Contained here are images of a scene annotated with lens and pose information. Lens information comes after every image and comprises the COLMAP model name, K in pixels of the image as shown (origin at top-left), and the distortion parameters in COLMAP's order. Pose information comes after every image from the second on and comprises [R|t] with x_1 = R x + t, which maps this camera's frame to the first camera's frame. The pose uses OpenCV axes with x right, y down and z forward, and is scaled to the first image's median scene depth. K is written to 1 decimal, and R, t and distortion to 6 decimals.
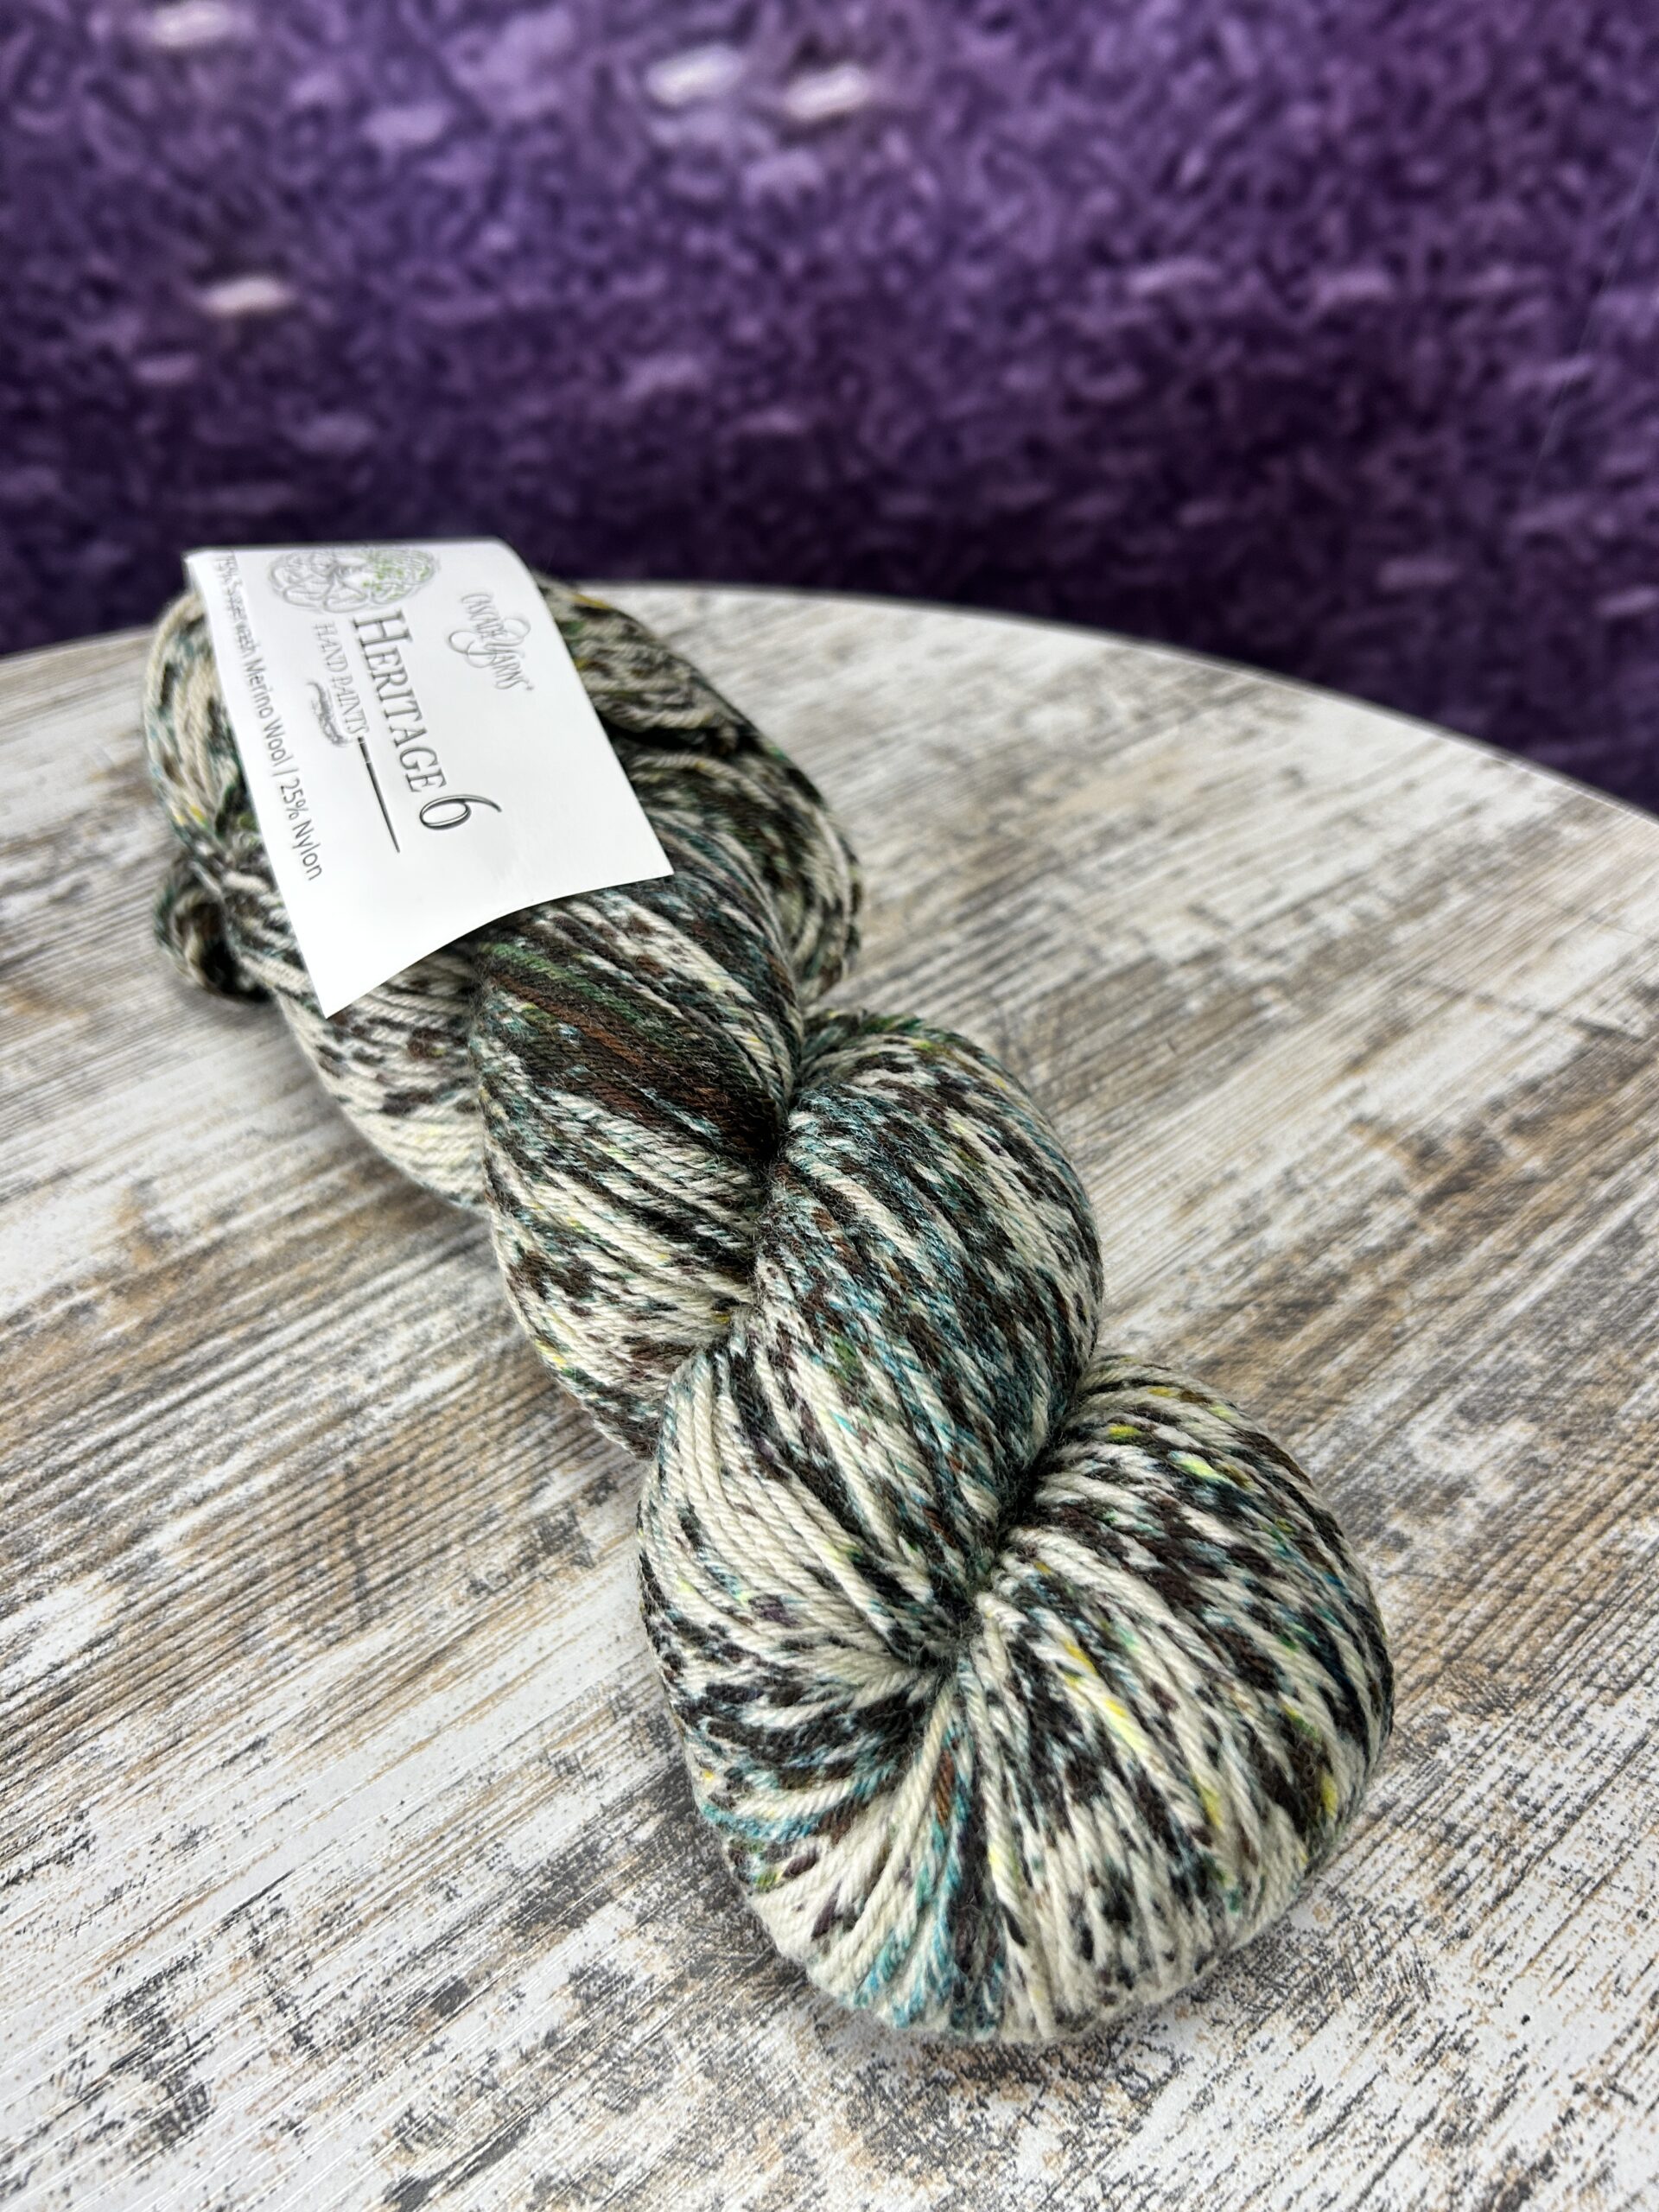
lens RADIAL K [[1710.0, 0, 805.6], [0, 1710.0, 1041.2], [0, 0, 1]] dist [-0.005854, -0.014163]
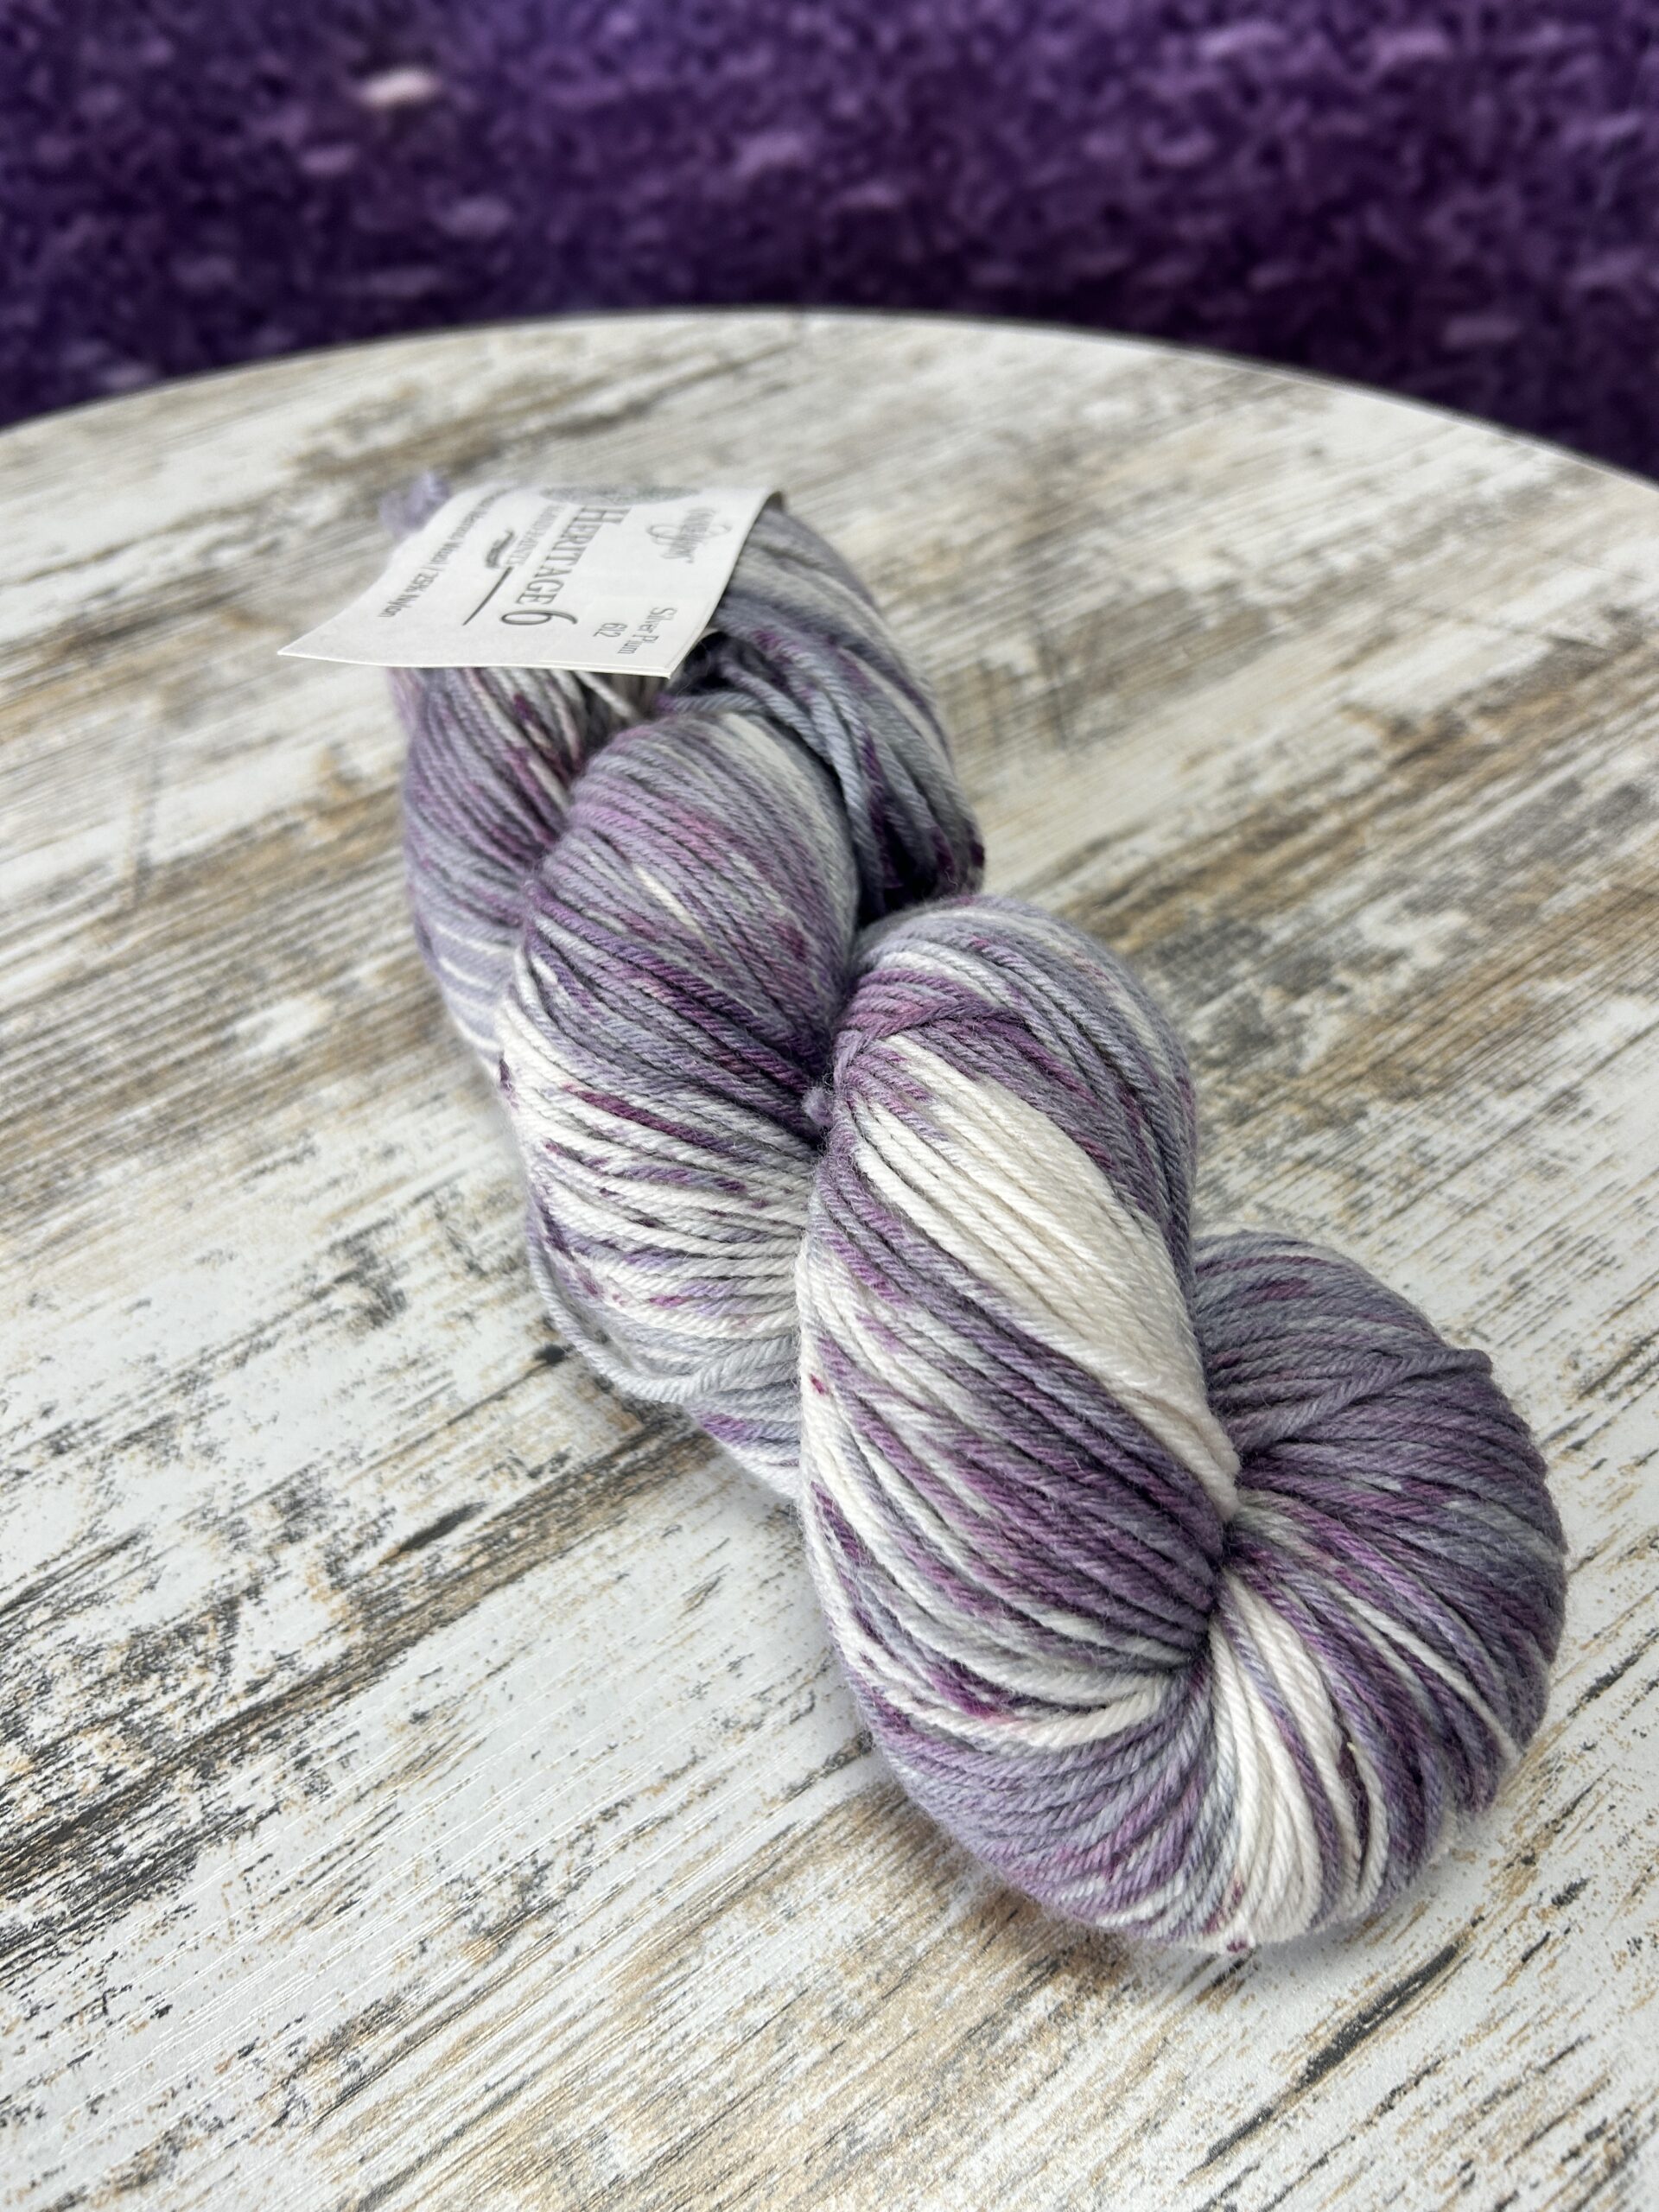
lens RADIAL K [[1716.9, 0, 800.0], [0, 1716.9, 1063.1], [0, 0, 1]] dist [-0.008664, -0.010318]
pose [[0.997031, 0.009518, -0.076413, 0.035727], [-0.005287, 0.998451, 0.055381, 0.189299], [0.076821, -0.054812, 0.995537, -0.178081]]
